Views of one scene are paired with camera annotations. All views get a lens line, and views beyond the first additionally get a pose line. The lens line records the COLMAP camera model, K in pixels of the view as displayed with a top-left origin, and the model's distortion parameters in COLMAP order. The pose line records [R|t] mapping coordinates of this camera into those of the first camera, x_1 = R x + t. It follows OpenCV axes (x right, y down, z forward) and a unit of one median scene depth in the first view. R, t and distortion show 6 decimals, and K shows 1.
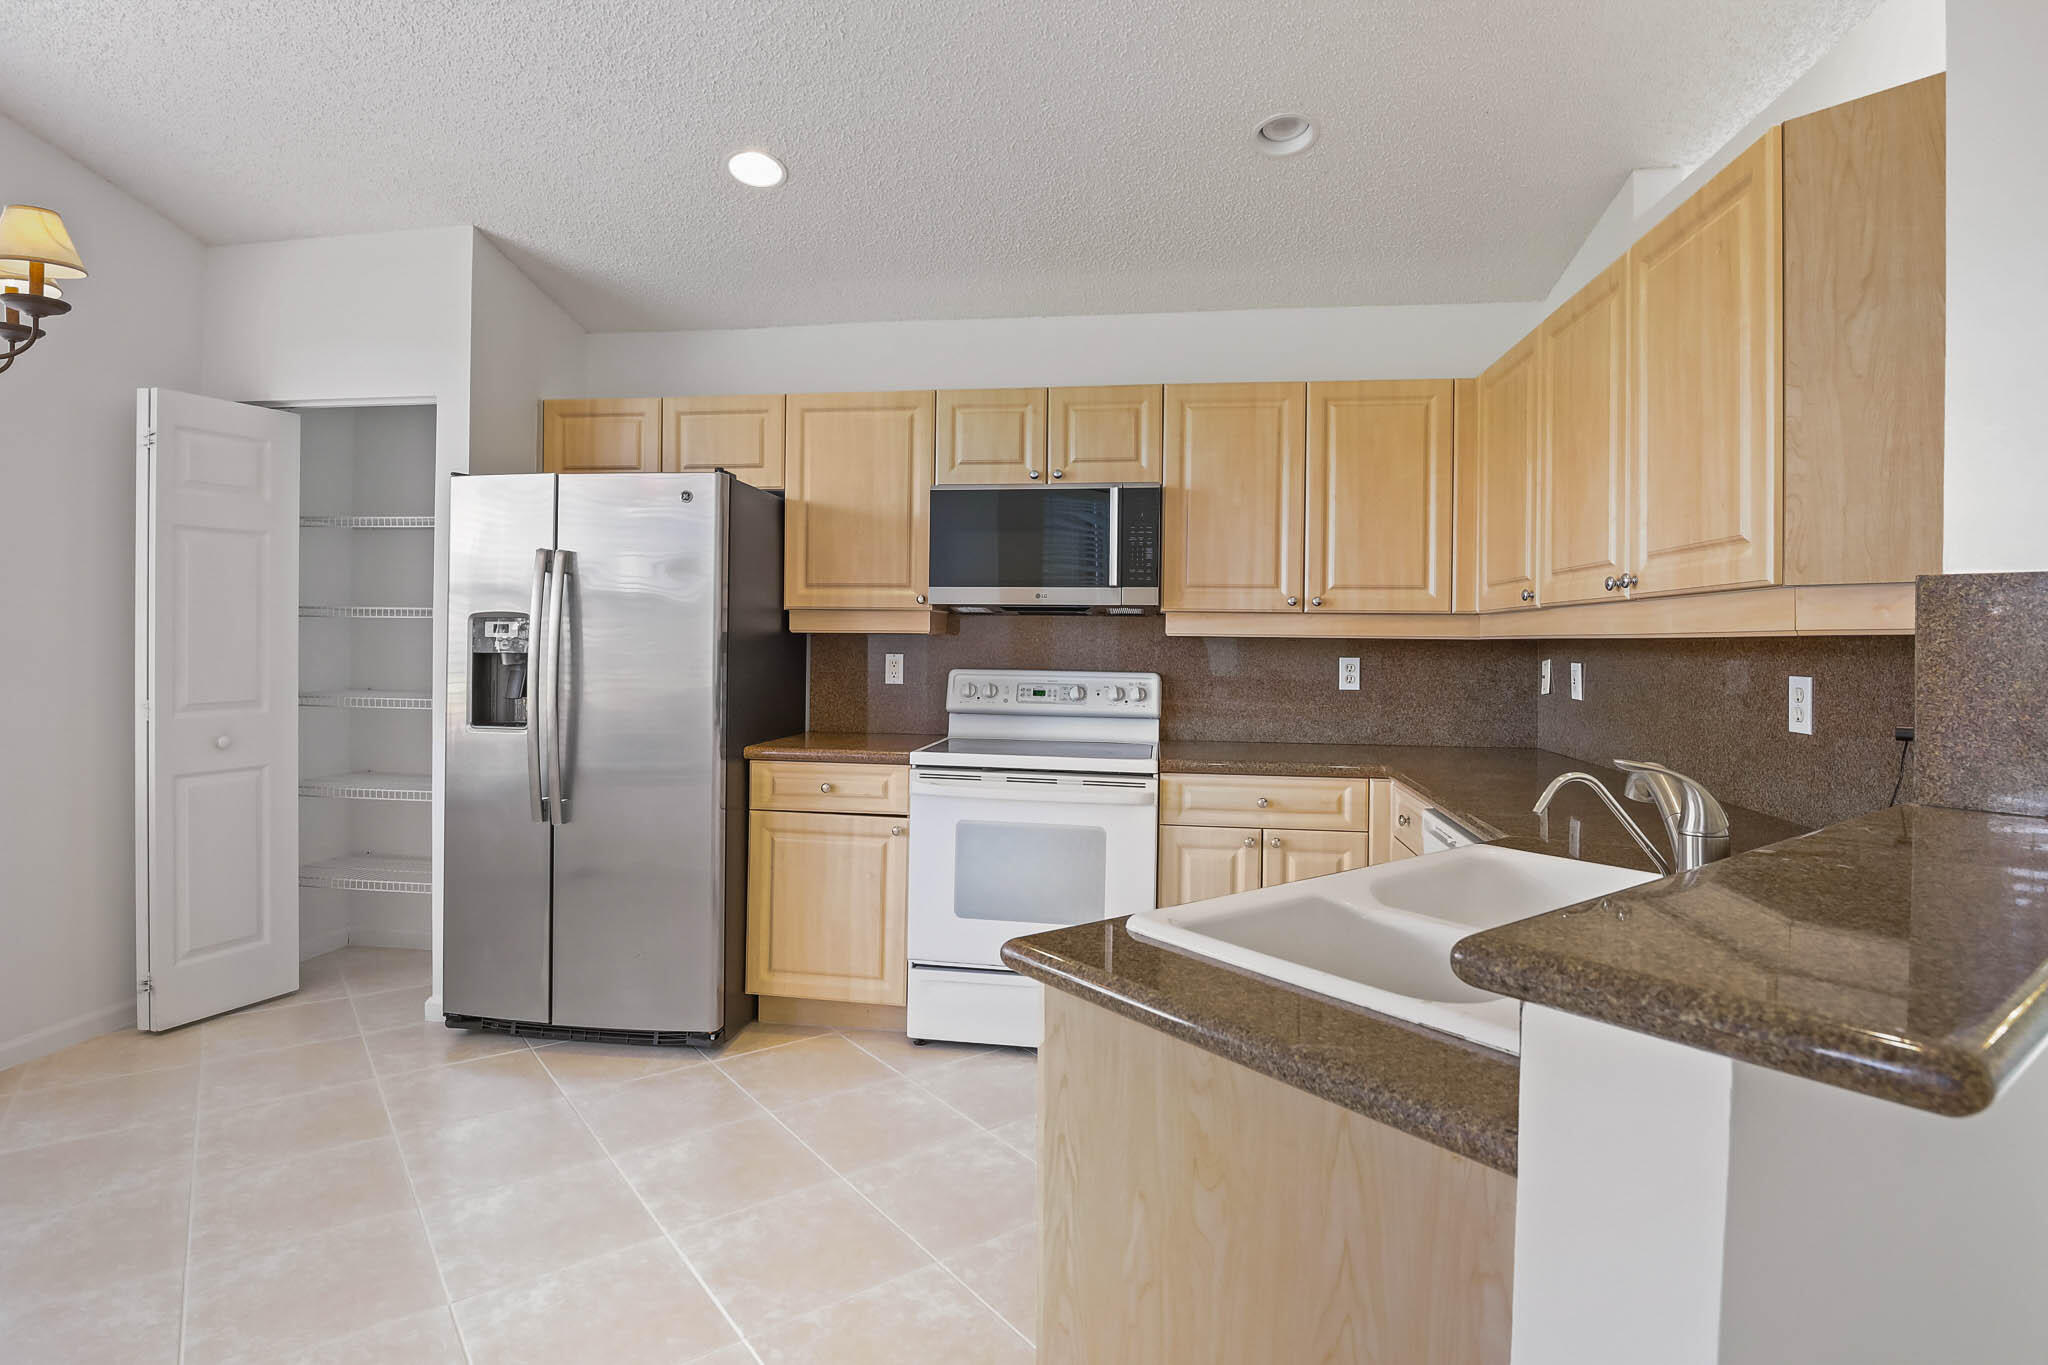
lens RADIAL K [[1068.6, 0, 995.7], [0, 1068.6, 647.6], [0, 0, 1]] dist [-0.017605, -0.000204]
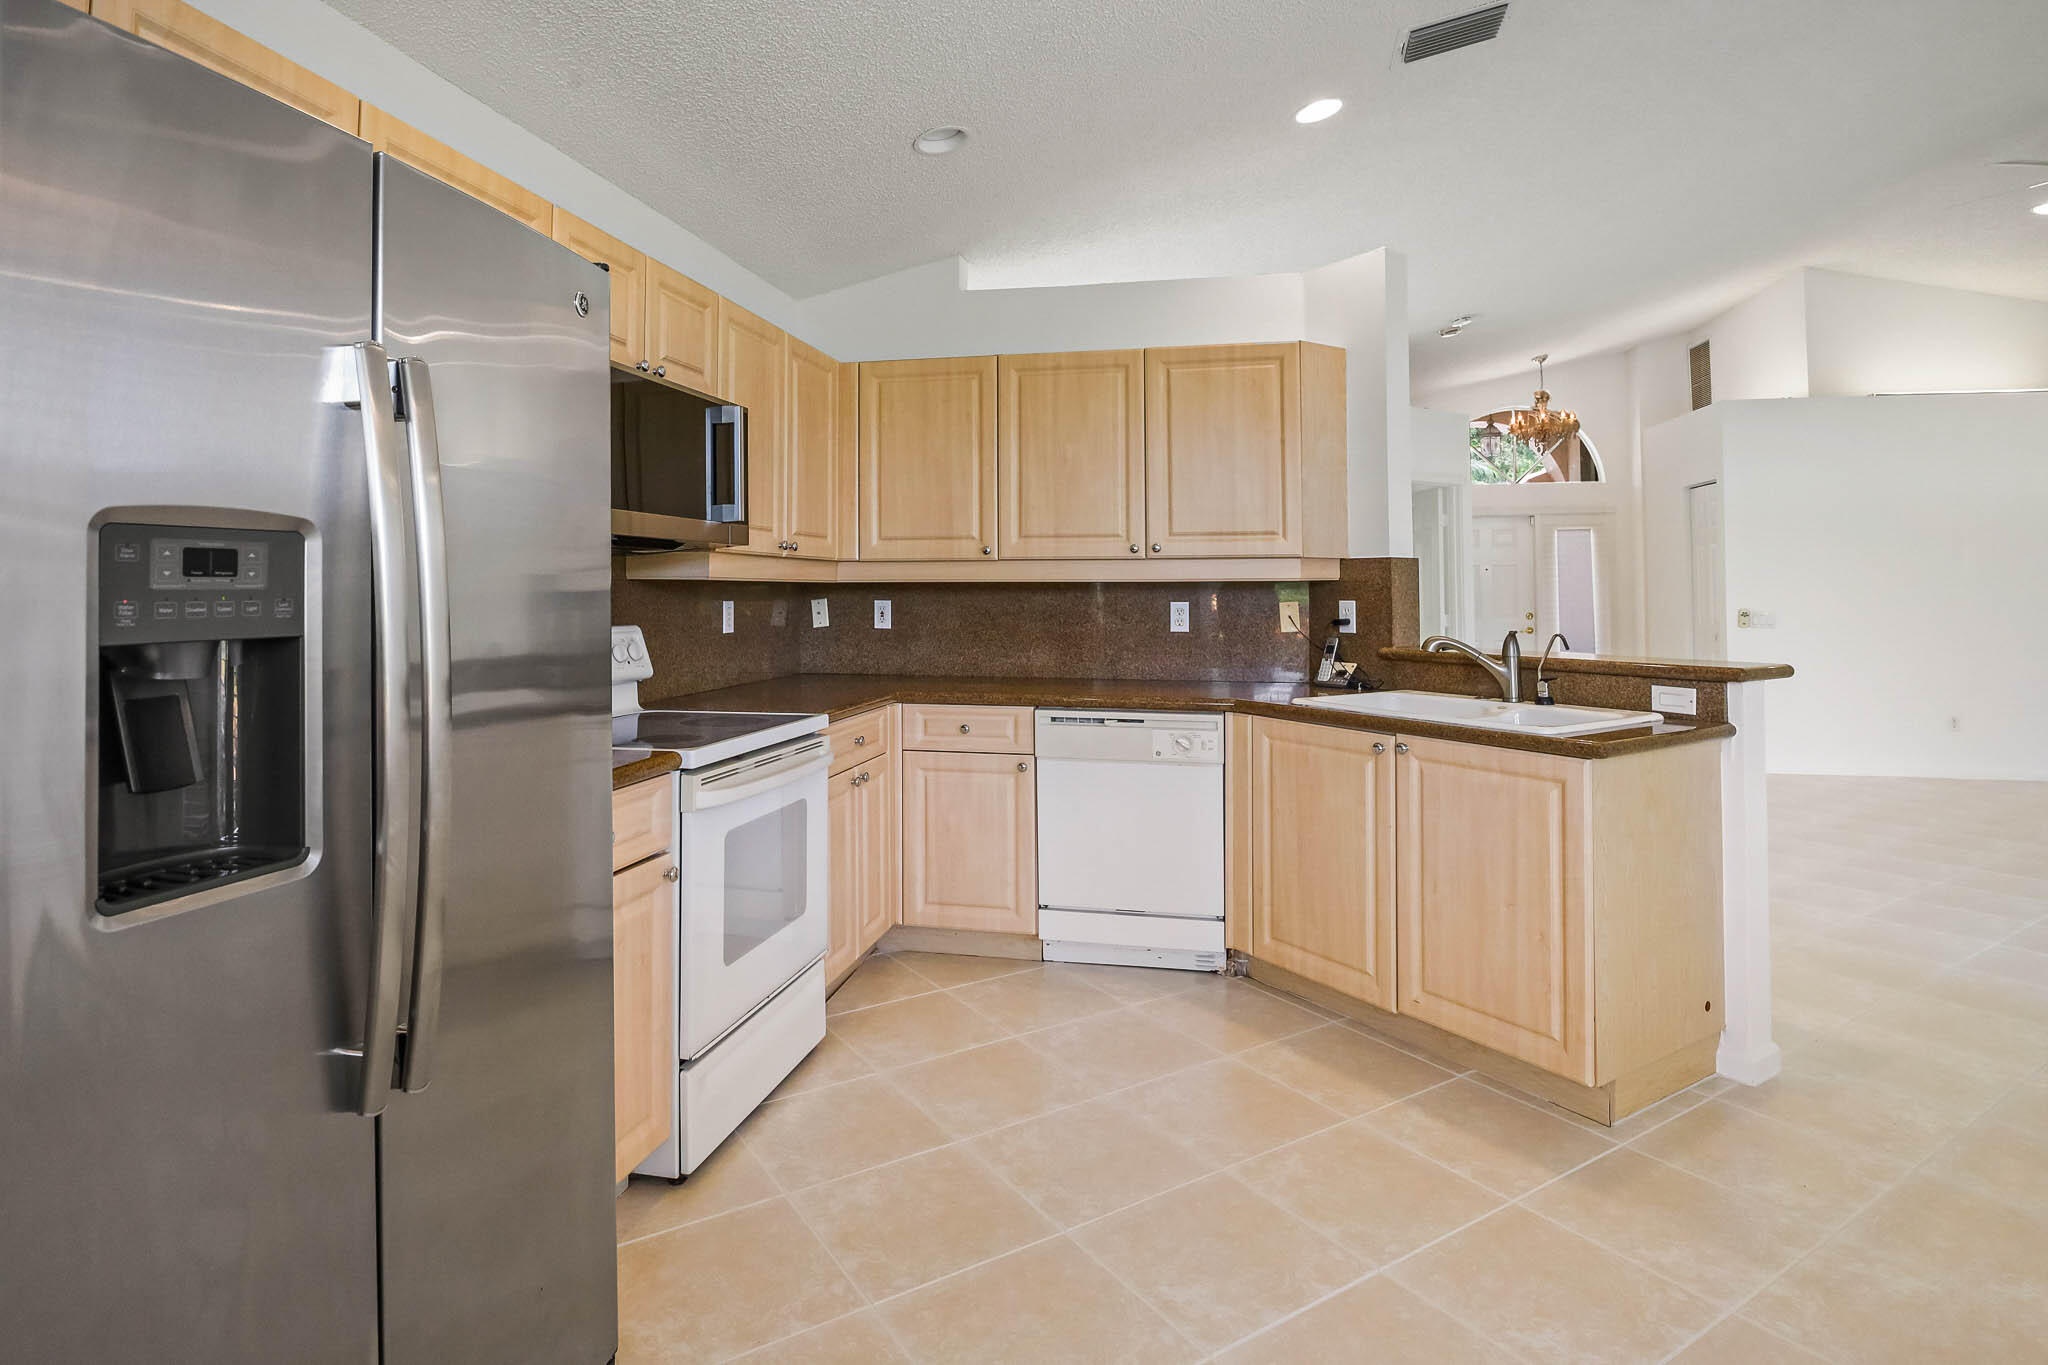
lens RADIAL K [[1089.6, 0, 1020.4], [0, 1089.6, 571.7], [0, 0, 1]] dist [0.000464, -0.000143]
pose [[0.055232, 0.004943, 0.998461, -0.729730], [0.007556, 0.999957, -0.005369, -0.011686], [-0.998445, 0.007840, 0.055192, 0.710990]]
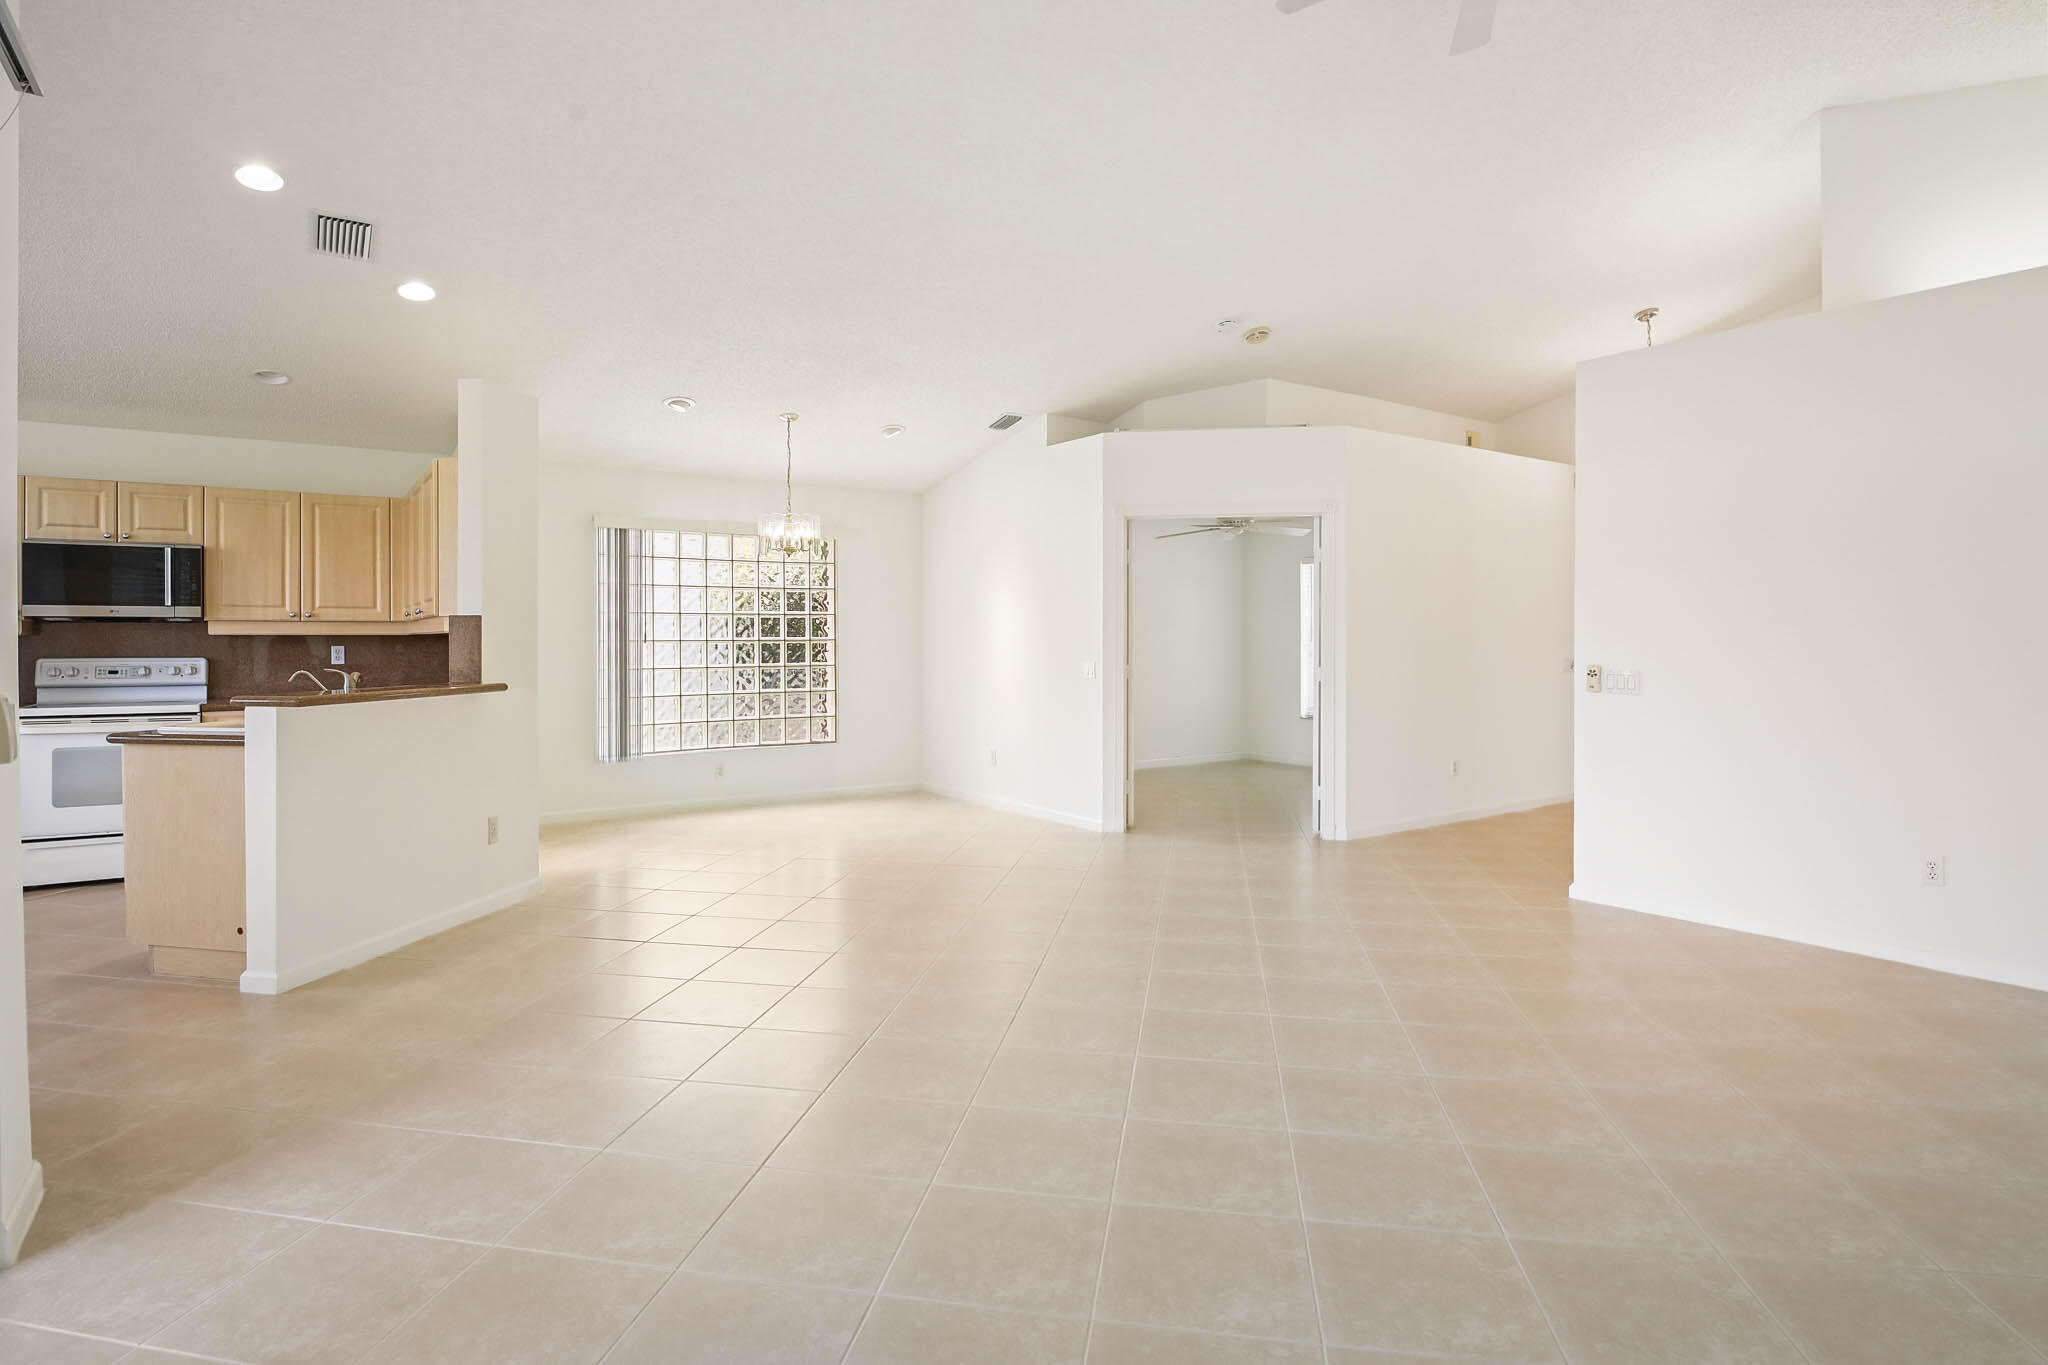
lens RADIAL K [[1068.6, 0, 995.7], [0, 1068.6, 647.6], [0, 0, 1]] dist [-0.017605, -0.000204]
pose [[0.732199, -0.018048, 0.680852, -0.070329], [0.014552, 0.999835, 0.010854, 0.009447], [-0.680936, 0.001961, 0.732341, -1.095645]]
